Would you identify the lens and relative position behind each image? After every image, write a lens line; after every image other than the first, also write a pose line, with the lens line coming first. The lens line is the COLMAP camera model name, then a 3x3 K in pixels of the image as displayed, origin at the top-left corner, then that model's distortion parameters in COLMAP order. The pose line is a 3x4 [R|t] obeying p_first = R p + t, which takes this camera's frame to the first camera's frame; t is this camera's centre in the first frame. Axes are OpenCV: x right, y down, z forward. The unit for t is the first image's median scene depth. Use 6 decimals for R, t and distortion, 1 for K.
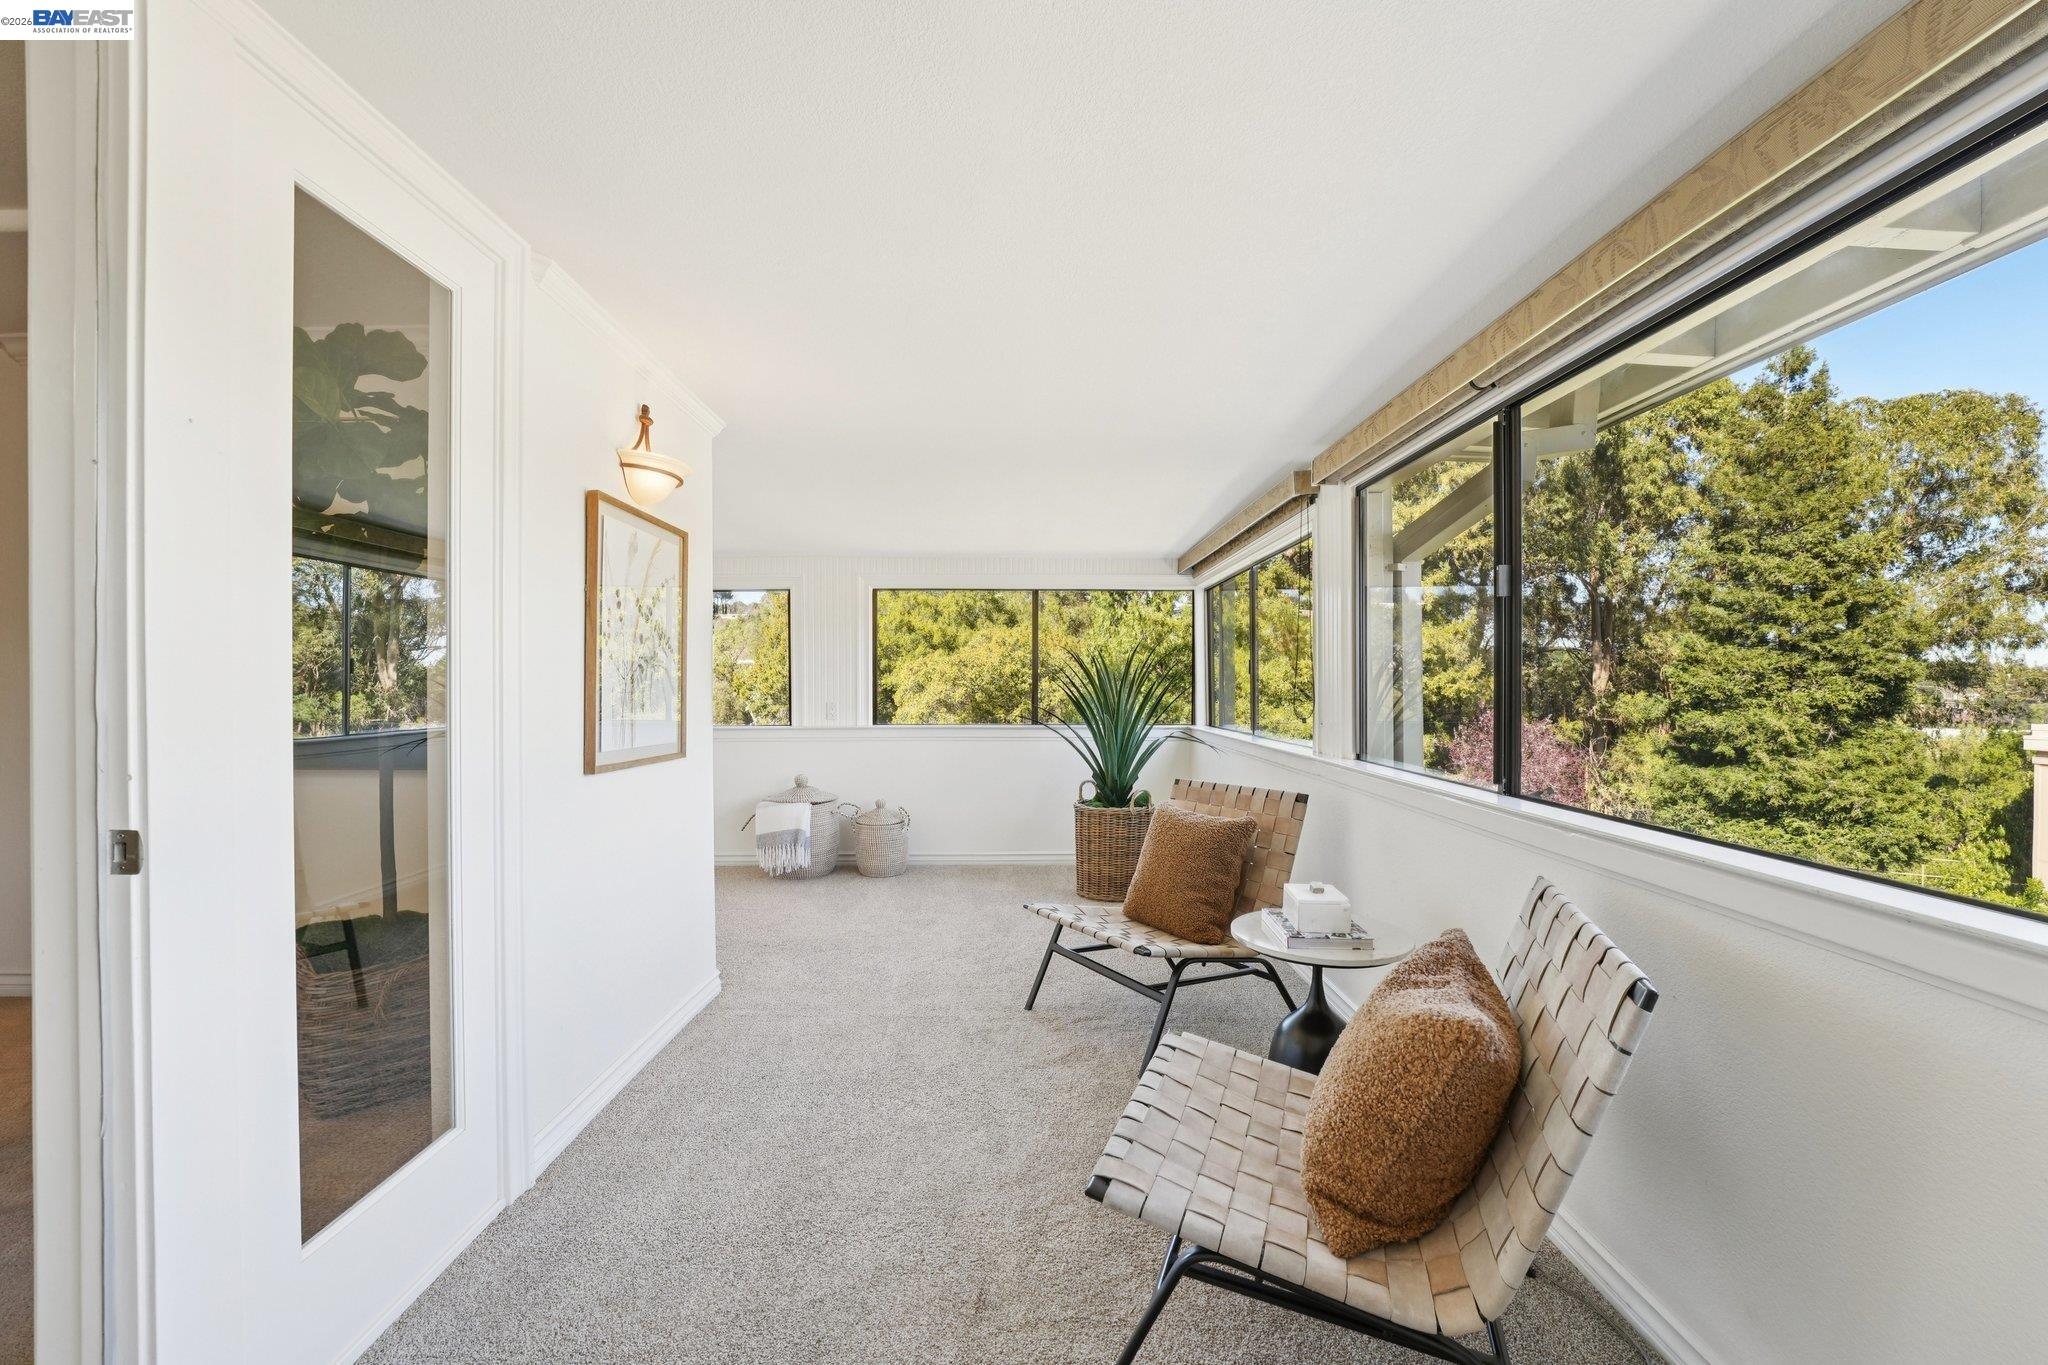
lens RADIAL K [[840.5, 0, 1014.4], [0, 840.5, 683.2], [0, 0, 1]] dist [-0.019560, -0.000145]
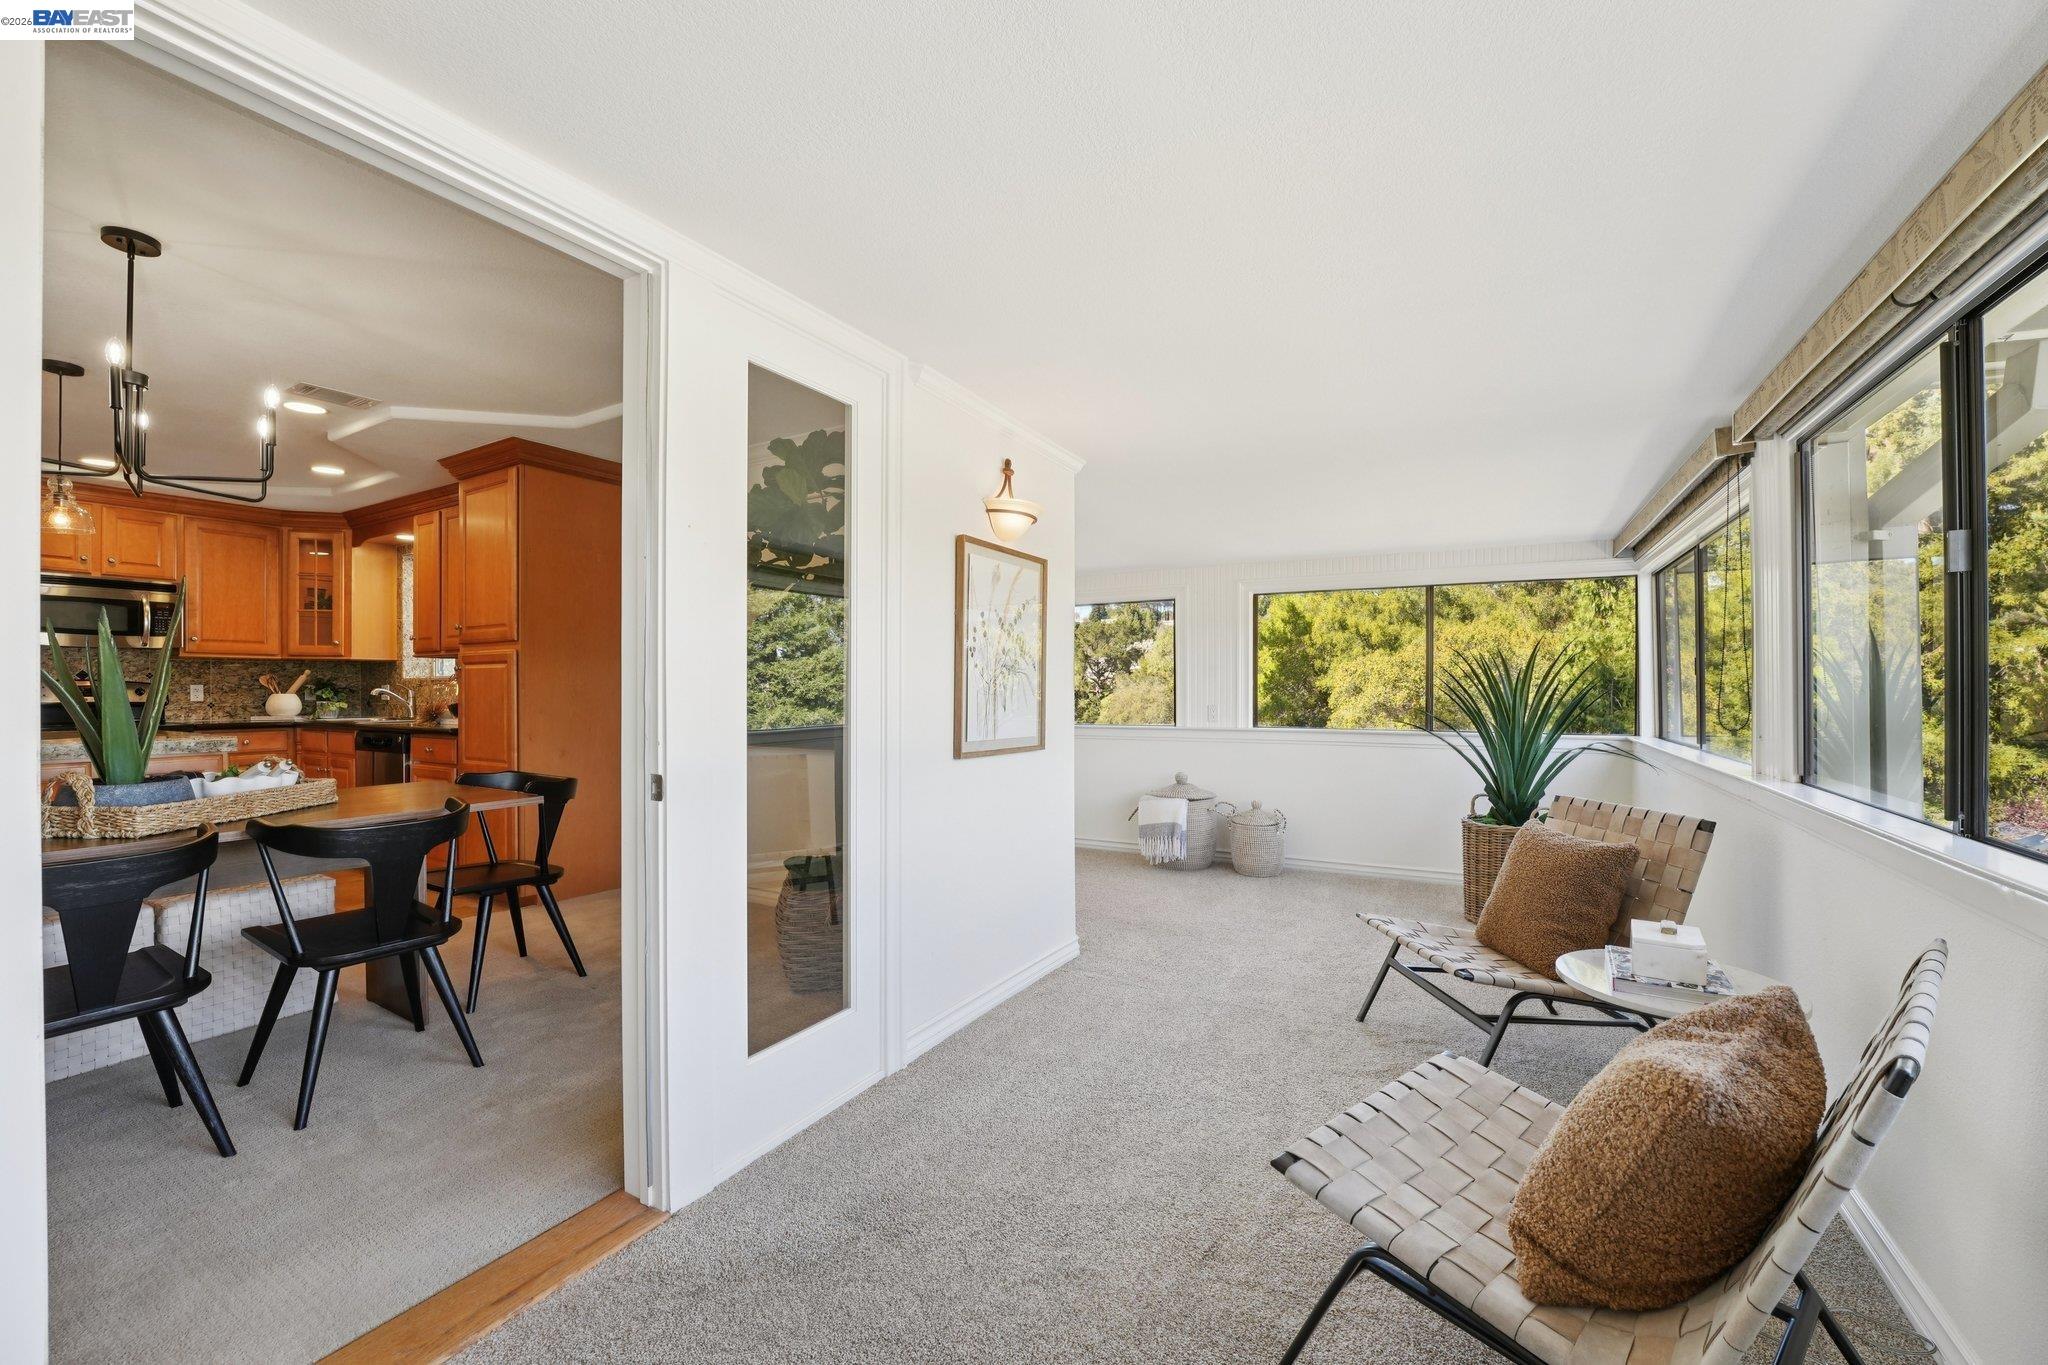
lens RADIAL K [[845.4, 0, 1019.0], [0, 845.4, 673.8], [0, 0, 1]] dist [-0.033420, 0.007043]
pose [[0.864532, -0.007296, -0.502526, 0.174727], [0.000252, 0.999901, -0.014083, -0.001428], [0.502578, 0.012049, 0.864448, -0.049541]]
